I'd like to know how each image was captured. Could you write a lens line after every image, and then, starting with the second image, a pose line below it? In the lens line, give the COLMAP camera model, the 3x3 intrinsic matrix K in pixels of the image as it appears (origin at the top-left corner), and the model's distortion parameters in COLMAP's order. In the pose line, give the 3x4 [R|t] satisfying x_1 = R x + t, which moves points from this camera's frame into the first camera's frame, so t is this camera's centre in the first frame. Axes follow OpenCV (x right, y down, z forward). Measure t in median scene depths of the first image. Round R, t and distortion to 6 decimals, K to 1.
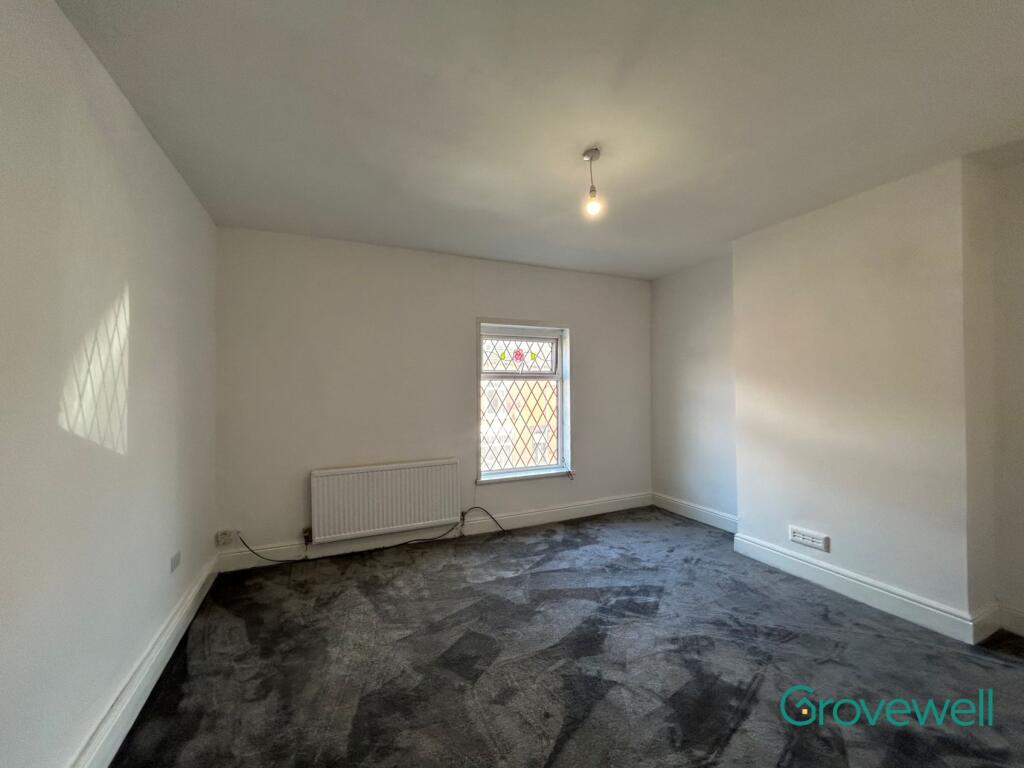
lens RADIAL K [[414.8, 0, 513.5], [0, 414.8, 379.2], [0, 0, 1]] dist [-0.007568, 0.000807]
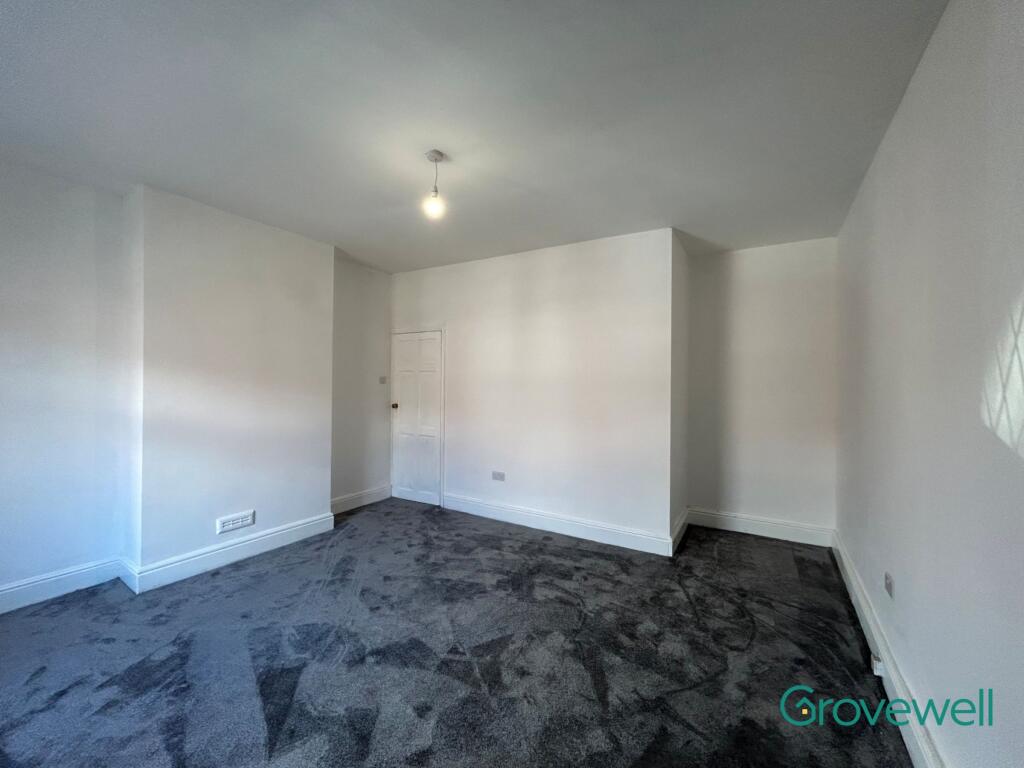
lens RADIAL K [[414.8, 0, 515.2], [0, 414.8, 388.2], [0, 0, 1]] dist [-0.007568, 0.000807]
pose [[-0.563119, -0.010903, 0.826304, -0.604444], [-0.021640, 0.999765, -0.001556, 0.033409], [-0.826093, -0.018758, -0.563222, 1.101419]]
